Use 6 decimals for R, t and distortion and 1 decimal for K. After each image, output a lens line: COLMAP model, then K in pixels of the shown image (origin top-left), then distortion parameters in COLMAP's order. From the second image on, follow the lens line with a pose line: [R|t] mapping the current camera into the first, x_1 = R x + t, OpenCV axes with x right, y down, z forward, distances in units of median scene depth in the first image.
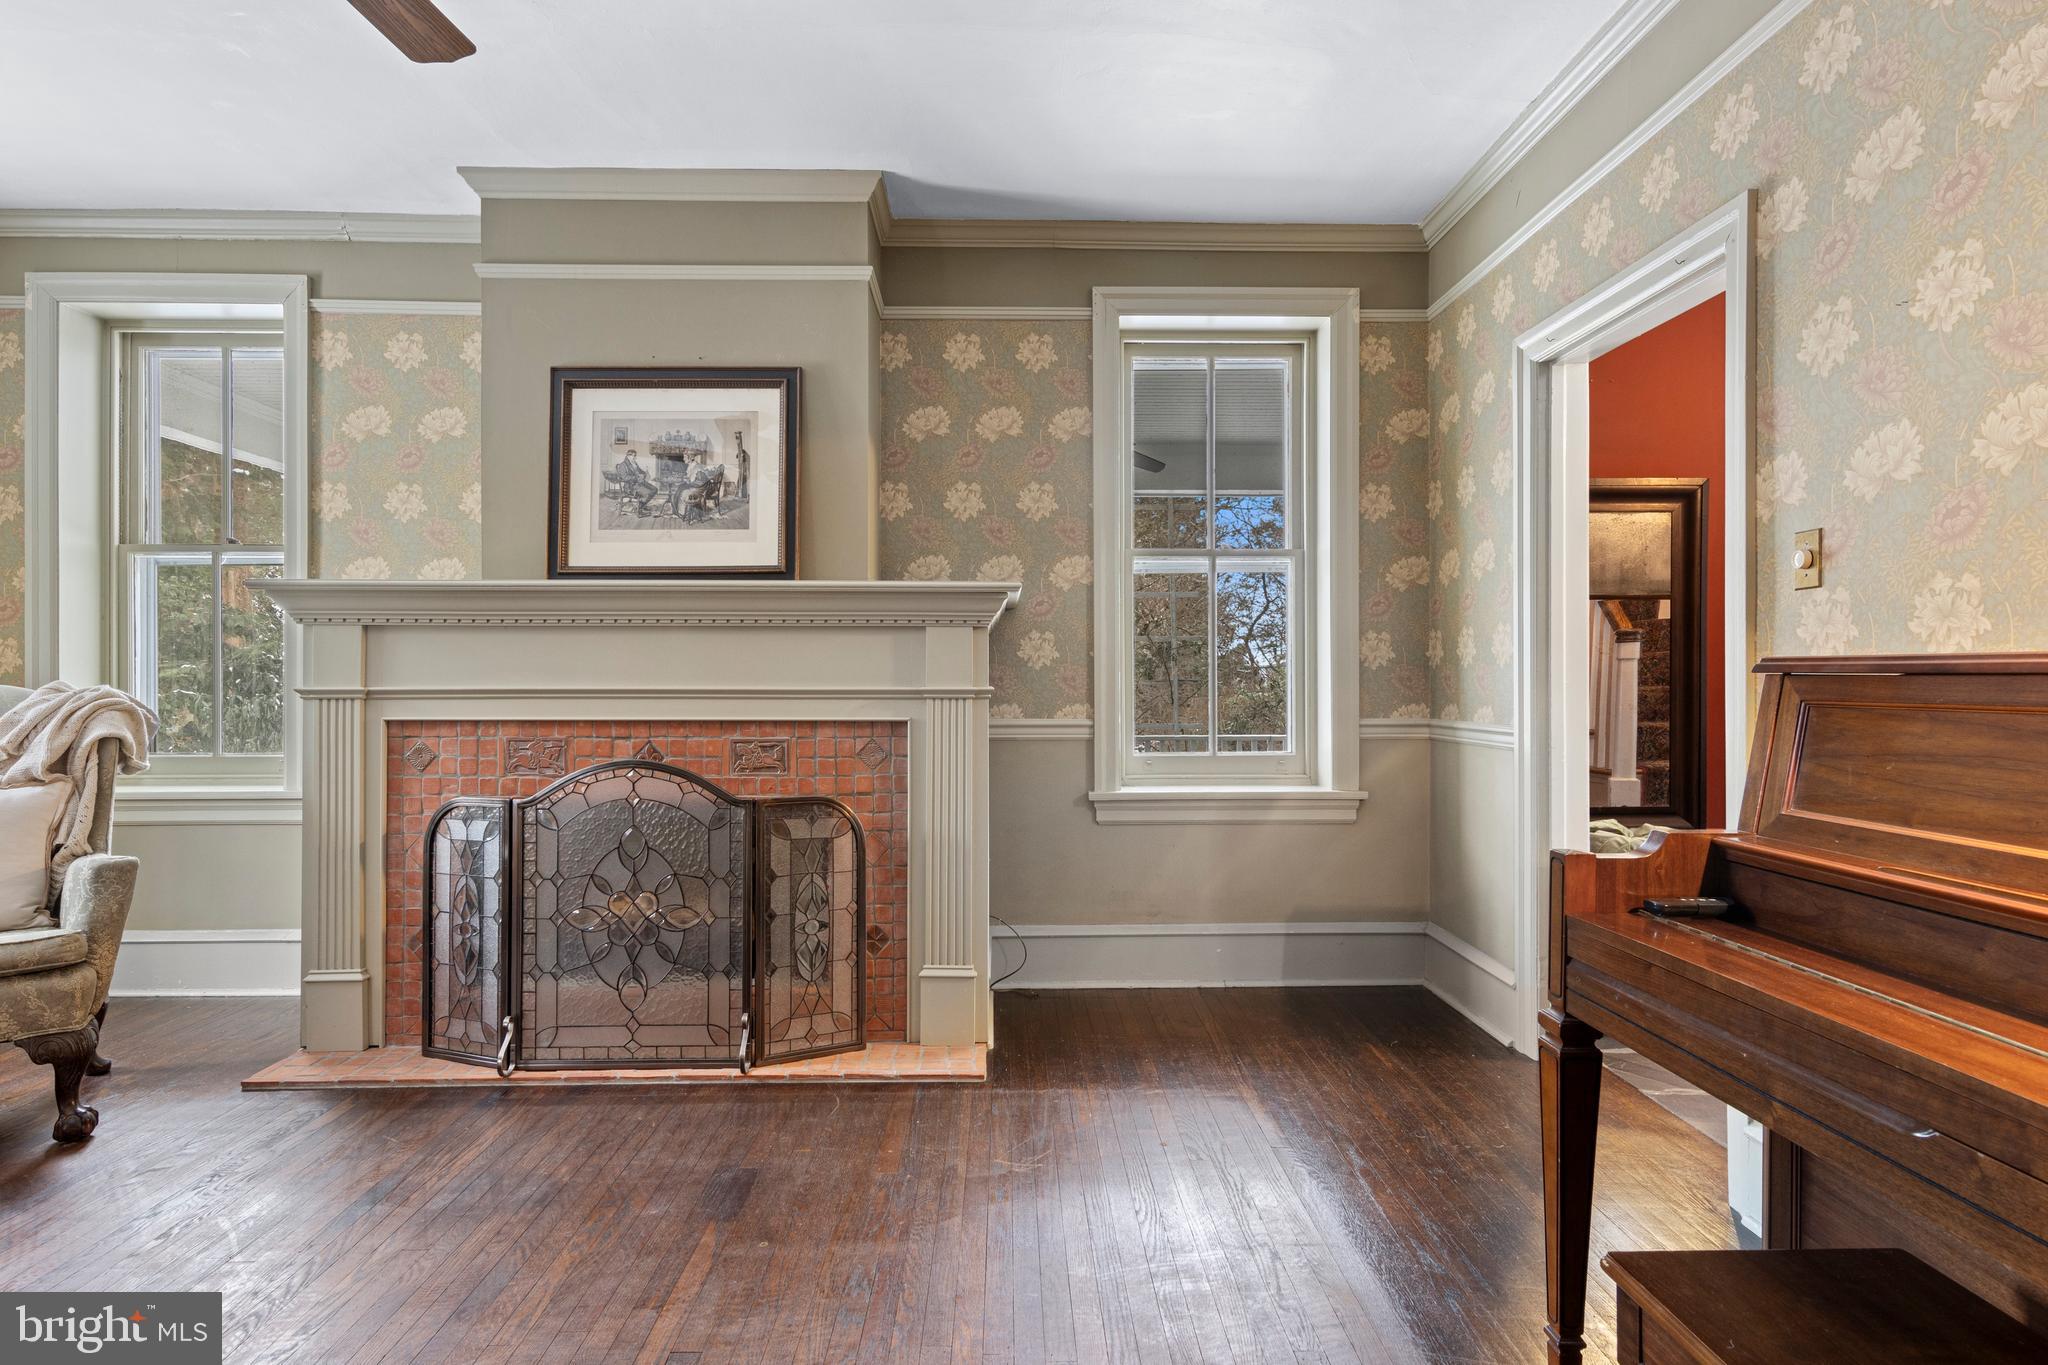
lens RADIAL K [[1070.8, 0, 1027.0], [0, 1070.8, 679.0], [0, 0, 1]] dist [0.010862, -0.001175]
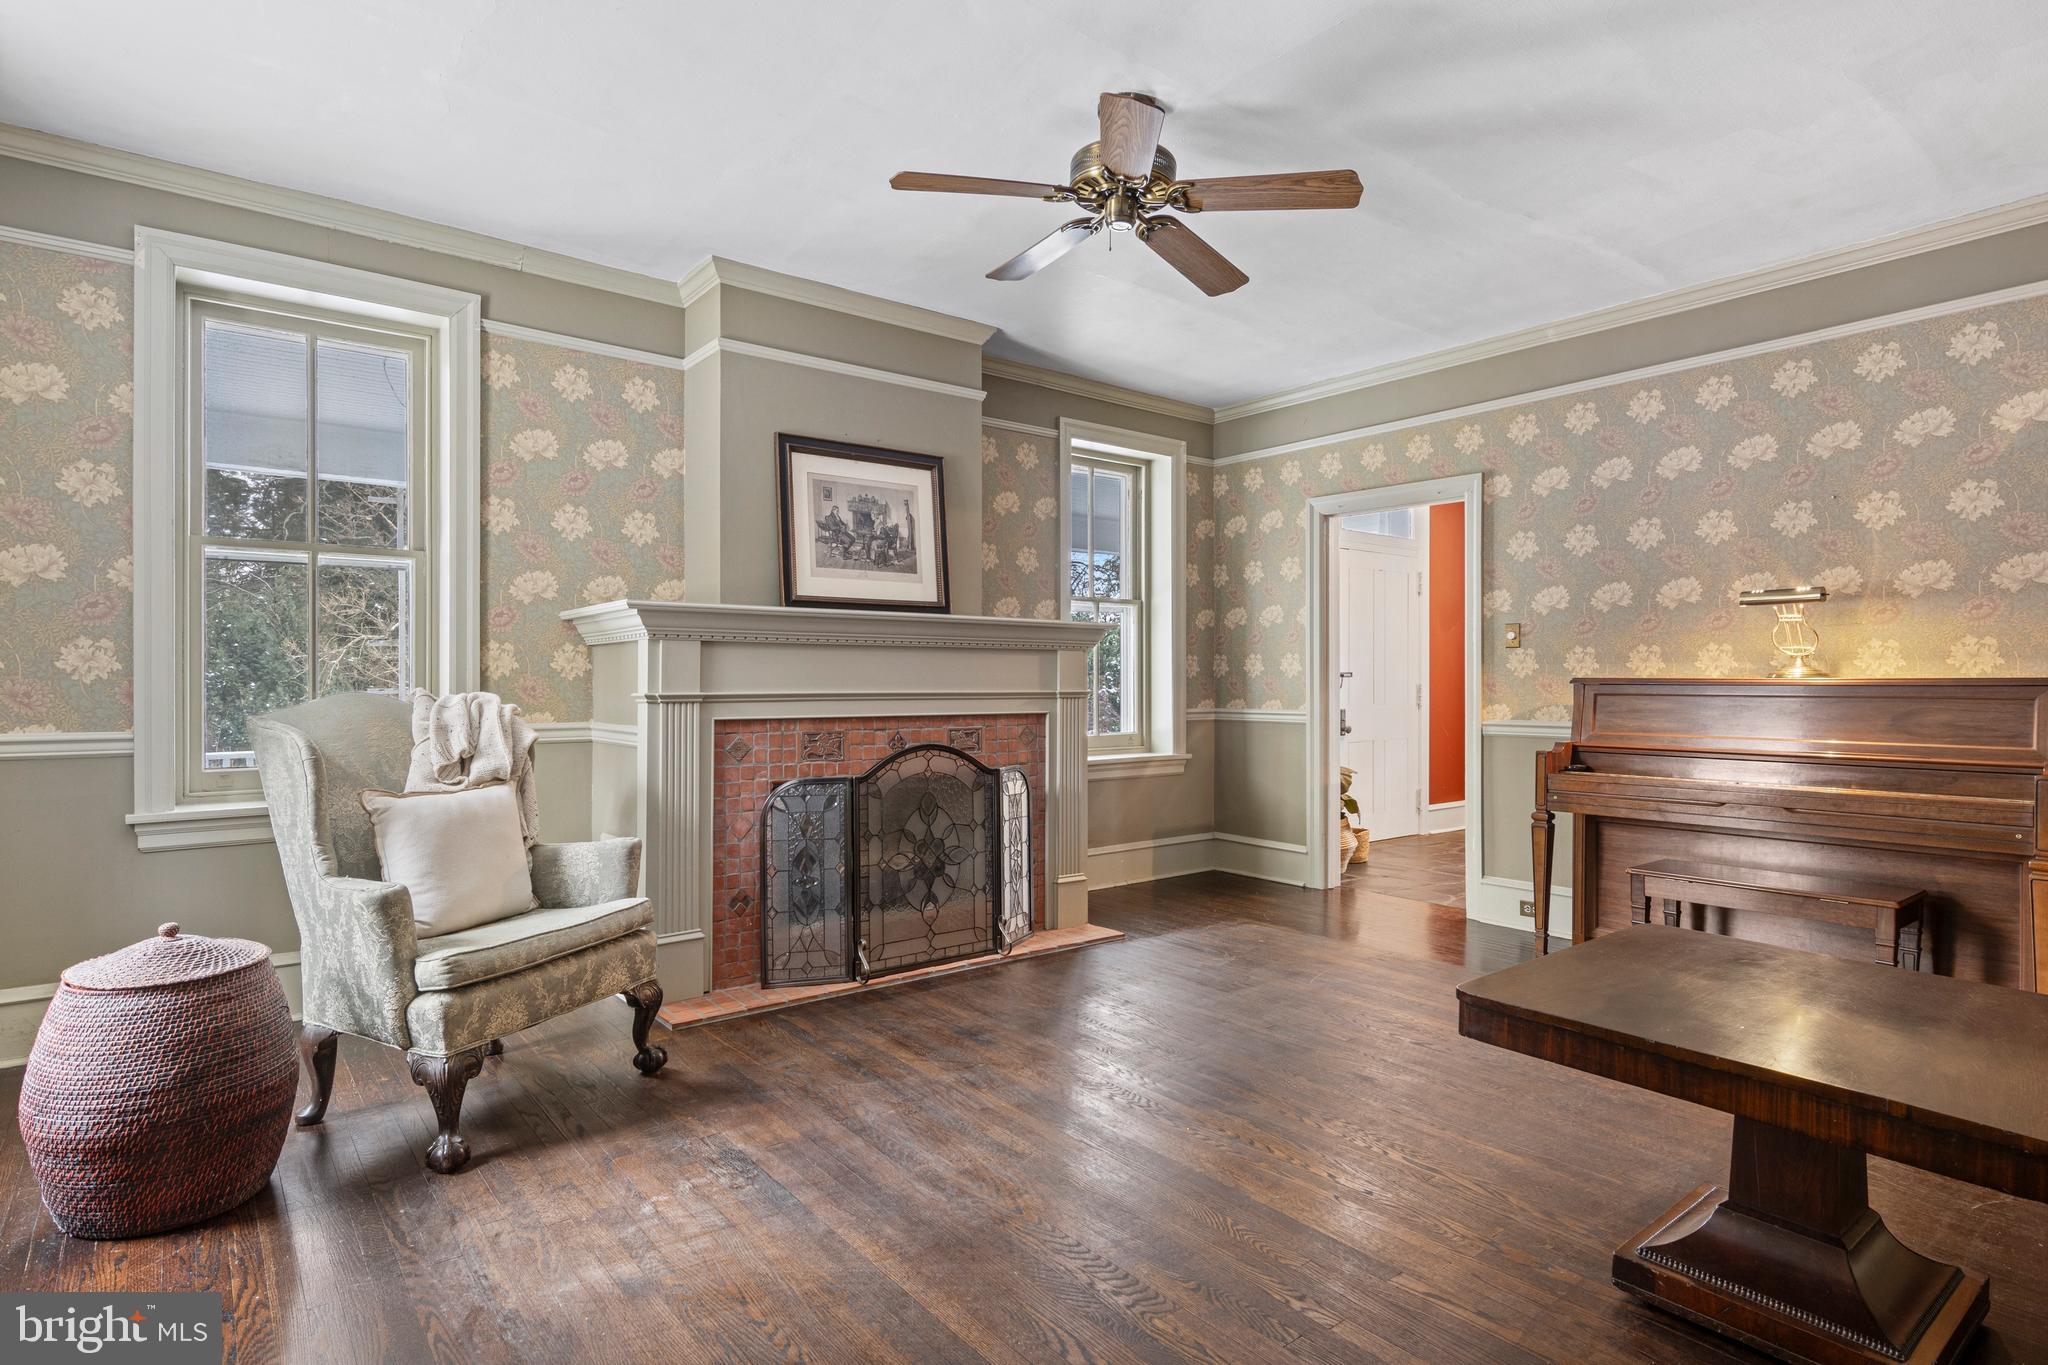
lens RADIAL K [[1070.8, 0, 1022.6], [0, 1070.8, 680.7], [0, 0, 1]] dist [0.010862, -0.001175]
pose [[0.796541, 0.000654, 0.604585, -0.964773], [-0.000216, 1.000000, -0.000797, -0.004445], [-0.604585, 0.000504, 0.796540, -0.150791]]
